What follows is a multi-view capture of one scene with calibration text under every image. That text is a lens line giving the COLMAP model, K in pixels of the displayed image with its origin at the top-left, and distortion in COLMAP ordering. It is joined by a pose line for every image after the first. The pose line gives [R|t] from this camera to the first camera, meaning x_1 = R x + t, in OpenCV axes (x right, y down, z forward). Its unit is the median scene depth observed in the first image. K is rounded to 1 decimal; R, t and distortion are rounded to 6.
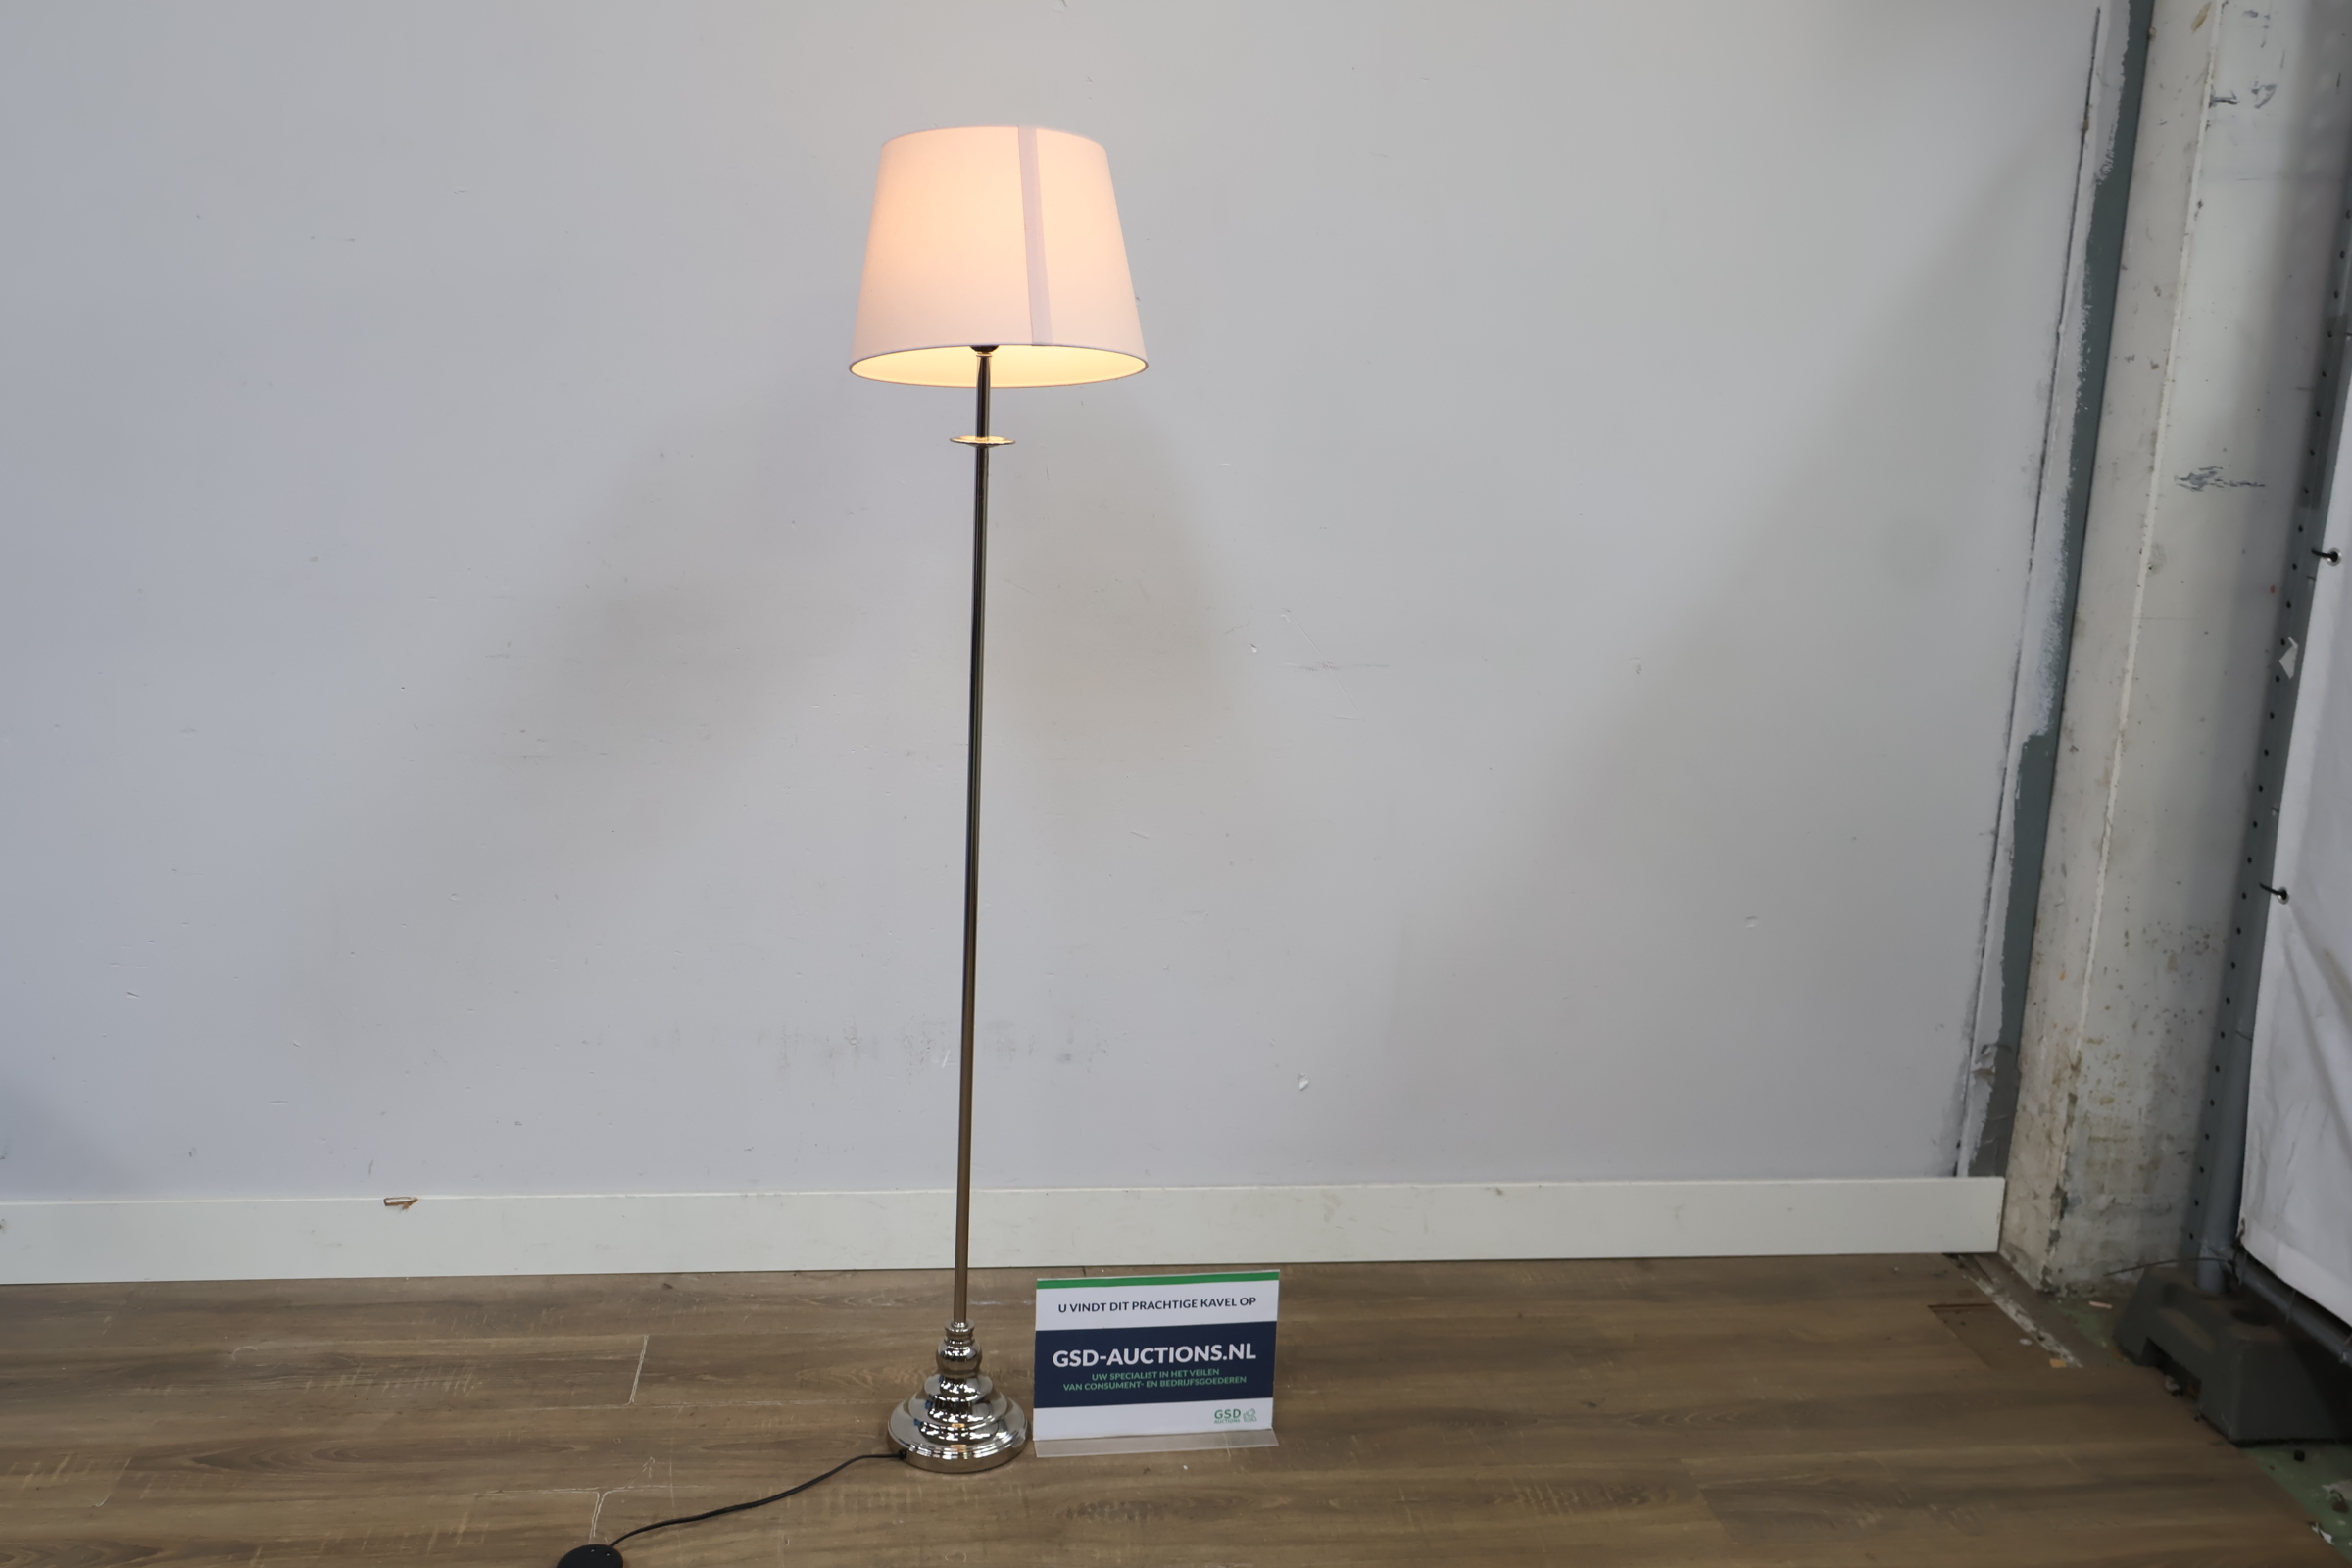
lens RADIAL K [[2429.6, 0, 1210.4], [0, 2429.6, 773.4], [0, 0, 1]] dist [-0.007459, -0.013274]
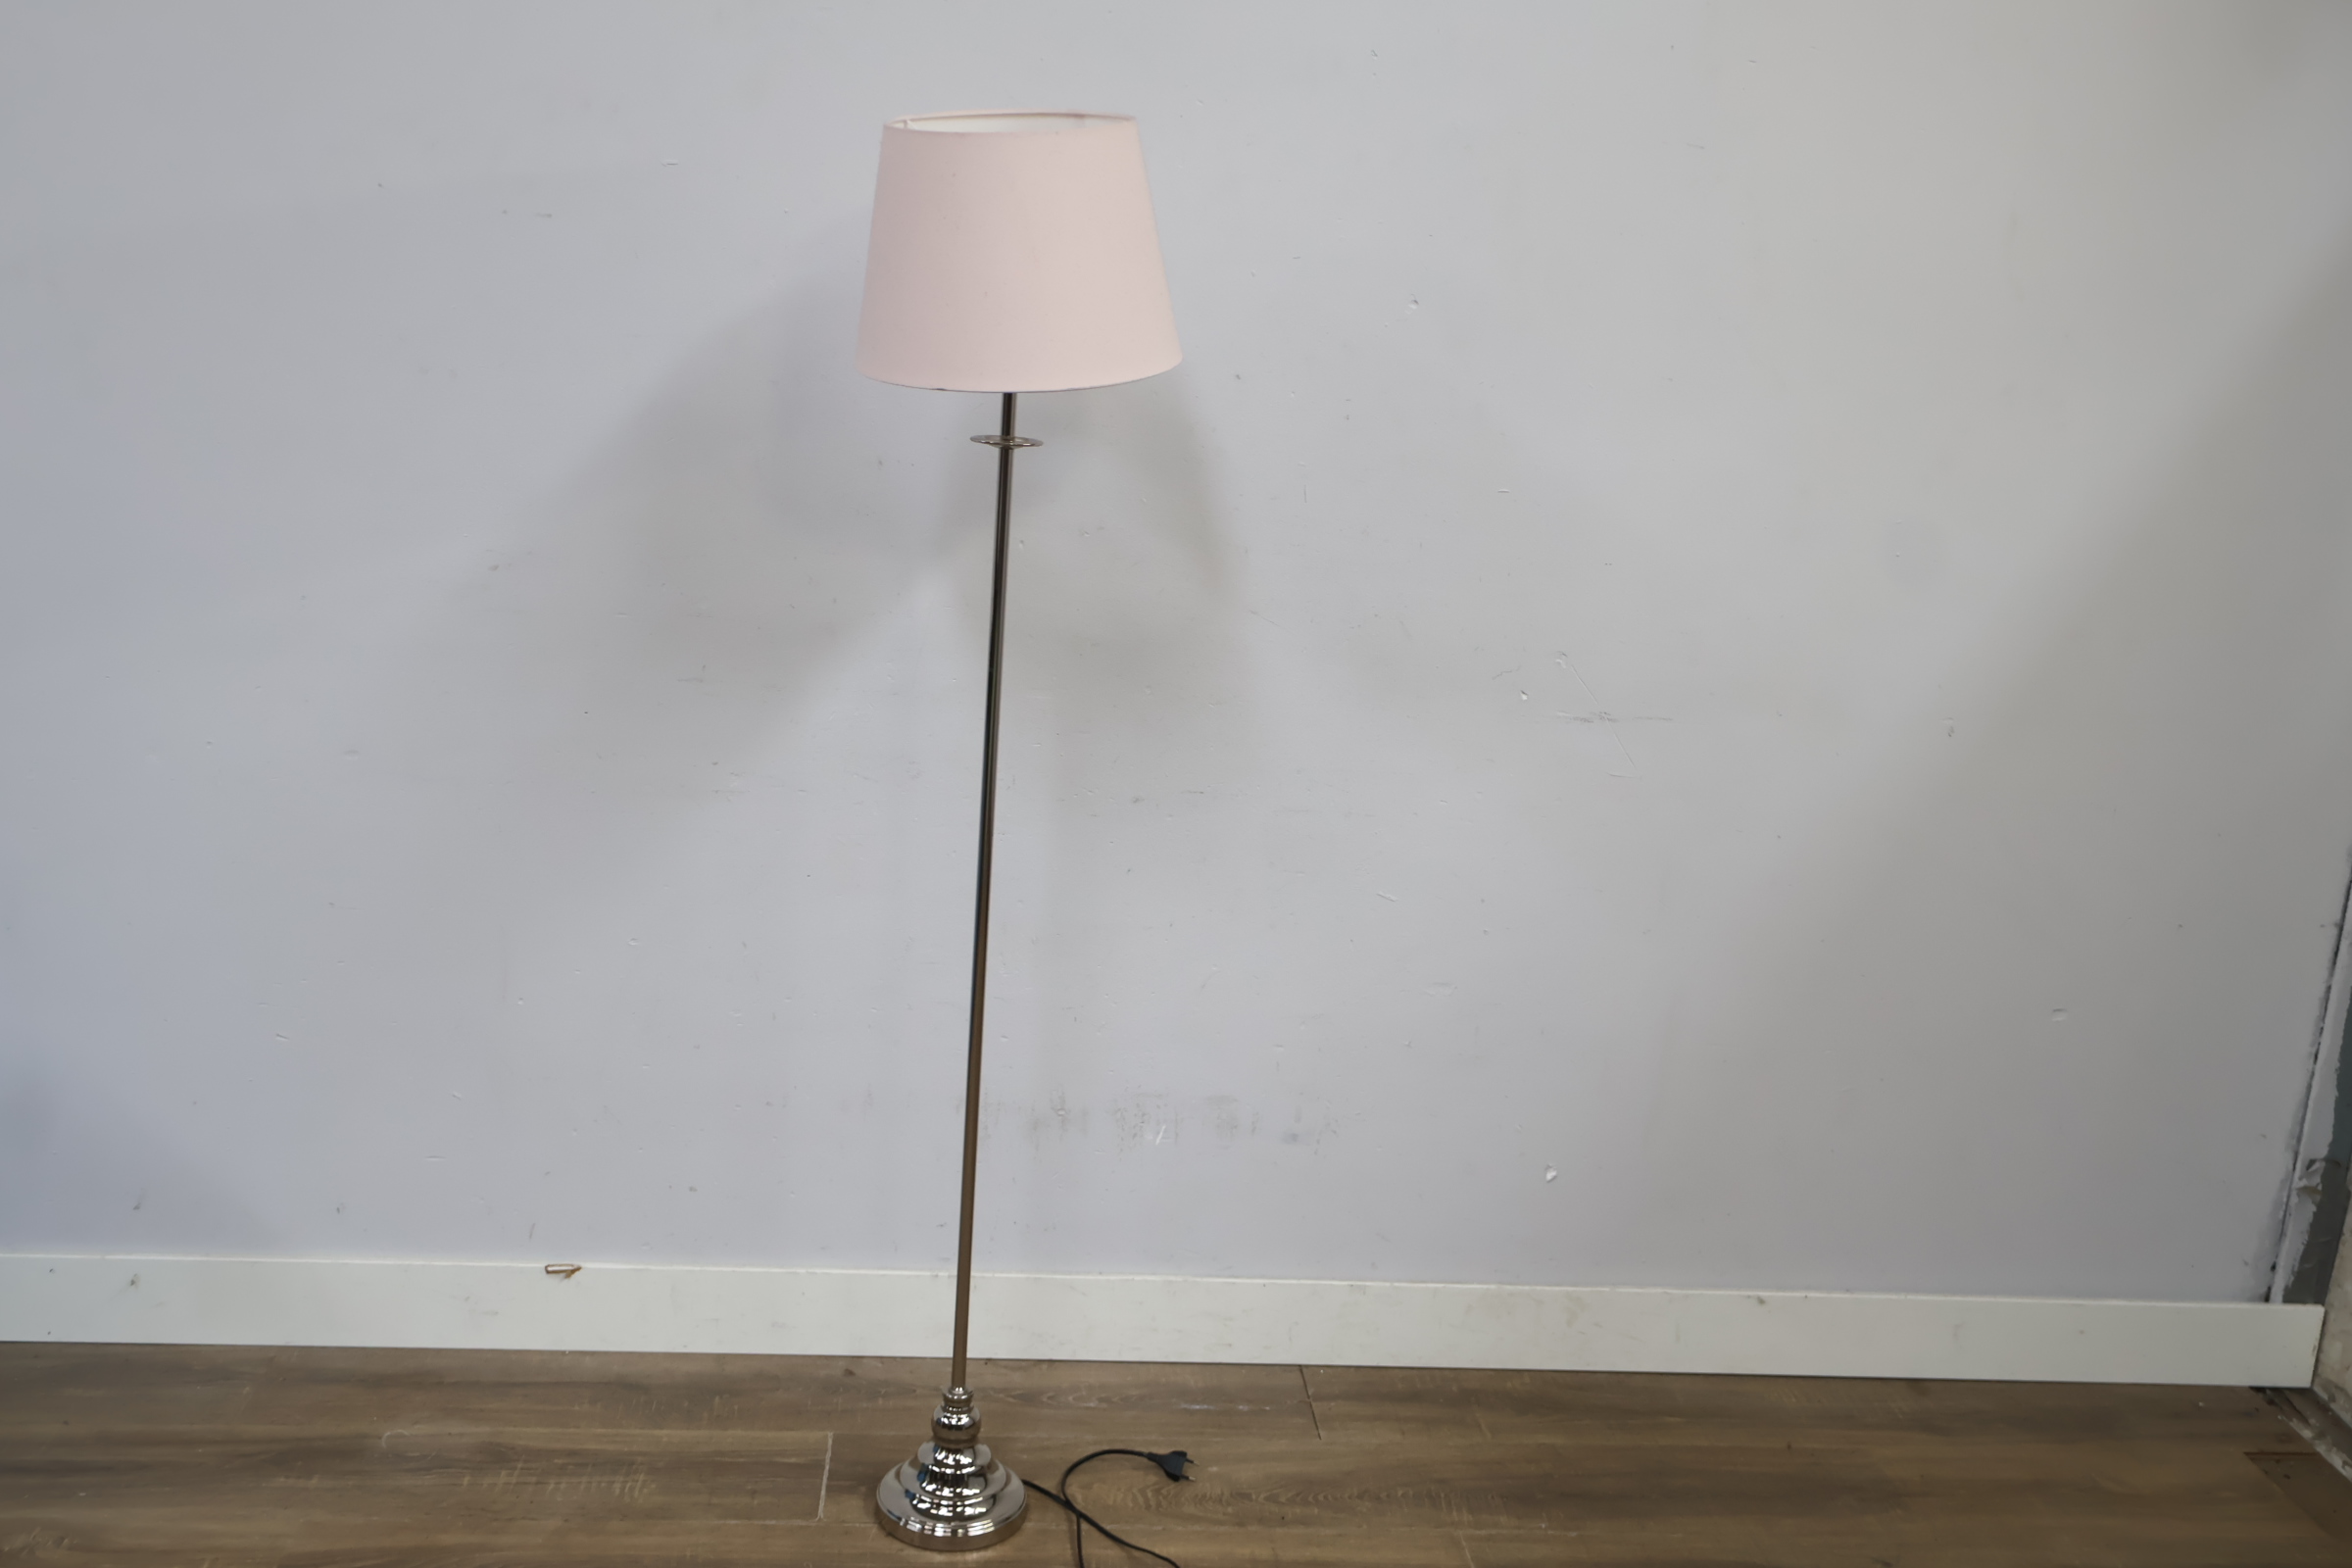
lens RADIAL K [[2428.5, 0, 1179.1], [0, 2428.5, 790.5], [0, 0, 1]] dist [0.006080, -0.021536]
pose [[0.998511, 0.035354, -0.041550, -0.069837], [-0.034343, 0.999102, 0.024800, -0.033997], [0.042389, -0.023336, 0.998829, 0.099223]]
